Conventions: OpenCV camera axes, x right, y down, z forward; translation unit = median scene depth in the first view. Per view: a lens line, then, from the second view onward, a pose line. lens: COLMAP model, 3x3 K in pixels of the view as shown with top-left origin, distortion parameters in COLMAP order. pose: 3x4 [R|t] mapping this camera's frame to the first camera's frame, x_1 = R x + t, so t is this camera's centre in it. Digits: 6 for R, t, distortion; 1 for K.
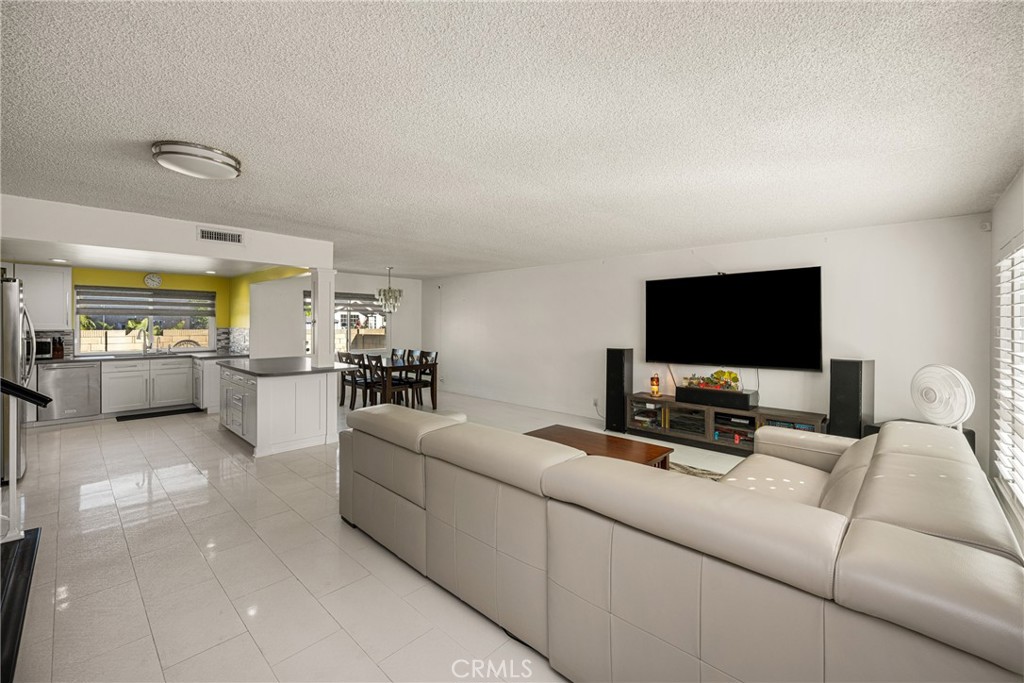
lens RADIAL K [[406.3, 0, 510.1], [0, 406.3, 326.8], [0, 0, 1]] dist [-0.000508, -0.000172]
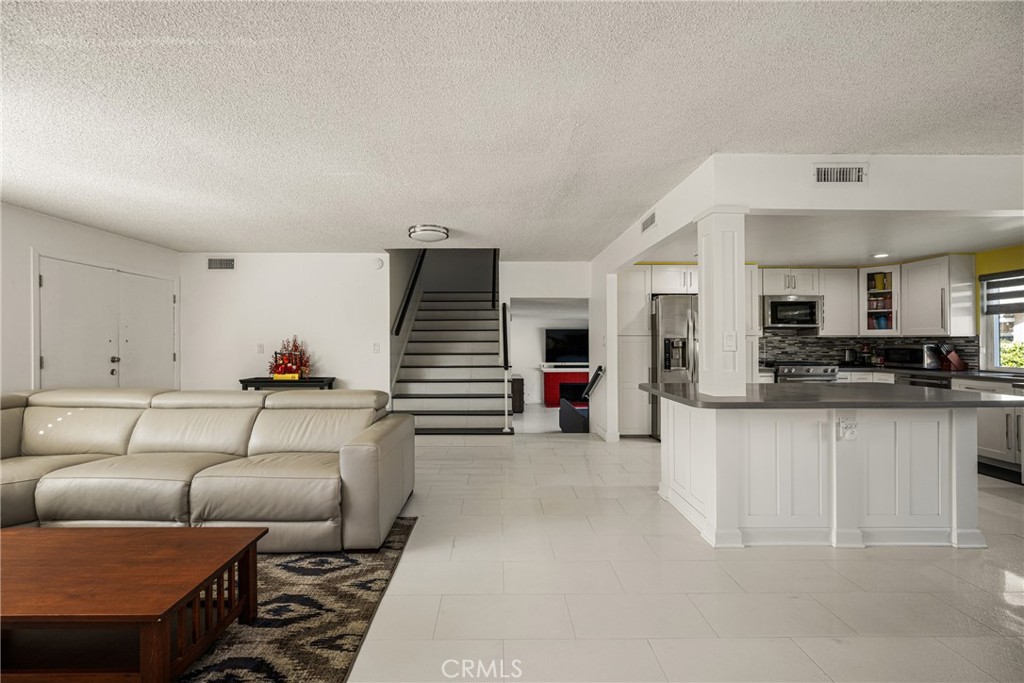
lens RADIAL K [[414.3, 0, 500.5], [0, 414.3, 340.3], [0, 0, 1]] dist [0.000848, -0.000102]
pose [[-0.728323, -0.005661, -0.685211, 0.088153], [-0.006708, 0.999977, -0.001132, 0.022687], [0.685202, 0.003772, -0.728344, 0.935853]]
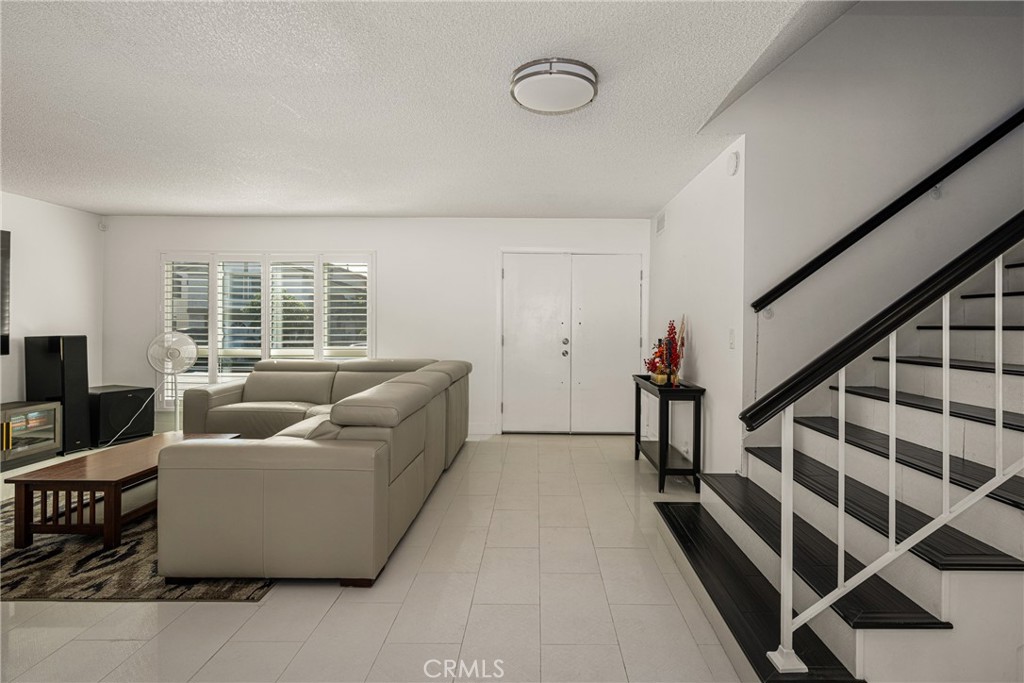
lens RADIAL K [[541.0, 0, 536.6], [0, 541.0, 325.0], [0, 0, 1]] dist [-0.001973, 0.000044]
pose [[-0.679930, -0.010433, 0.733203, -0.572213], [-0.005270, 0.999942, 0.009342, 0.021527], [-0.733258, 0.002488, -0.679946, 0.651050]]
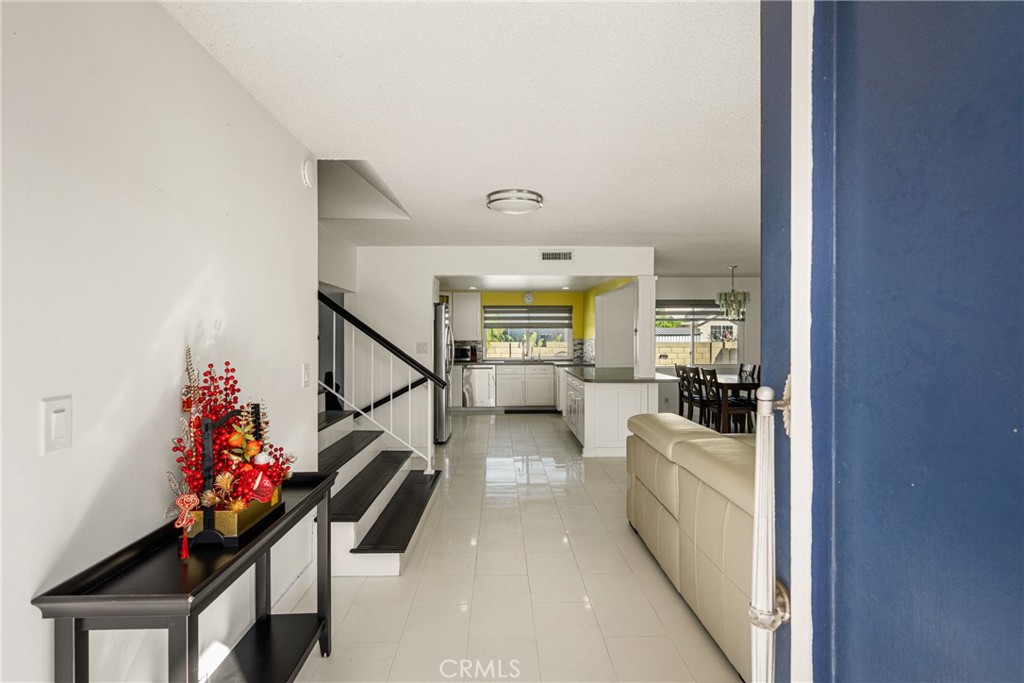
lens RADIAL K [[489.6, 0, 529.8], [0, 489.6, 339.4], [0, 0, 1]] dist [0.000595, 0.000032]
pose [[0.719534, -0.001795, -0.694455, 0.120278], [-0.000681, 0.999994, -0.003289, 0.009862], [0.694457, 0.002840, 0.719529, -0.023709]]
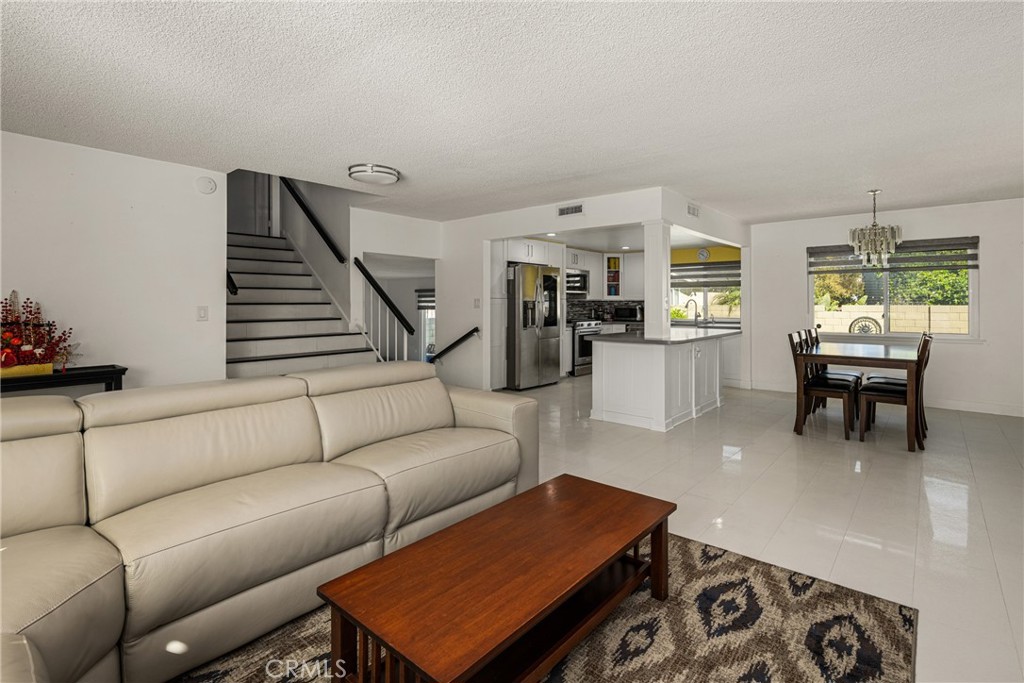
lens RADIAL K [[477.7, 0, 570.0], [0, 477.7, 300.9], [0, 0, 1]] dist [0.000035, -0.000021]
pose [[0.097542, -0.007803, -0.995201, 0.384675], [-0.007328, 0.999937, -0.008559, 0.023966], [0.995204, 0.008128, 0.097479, 0.569363]]
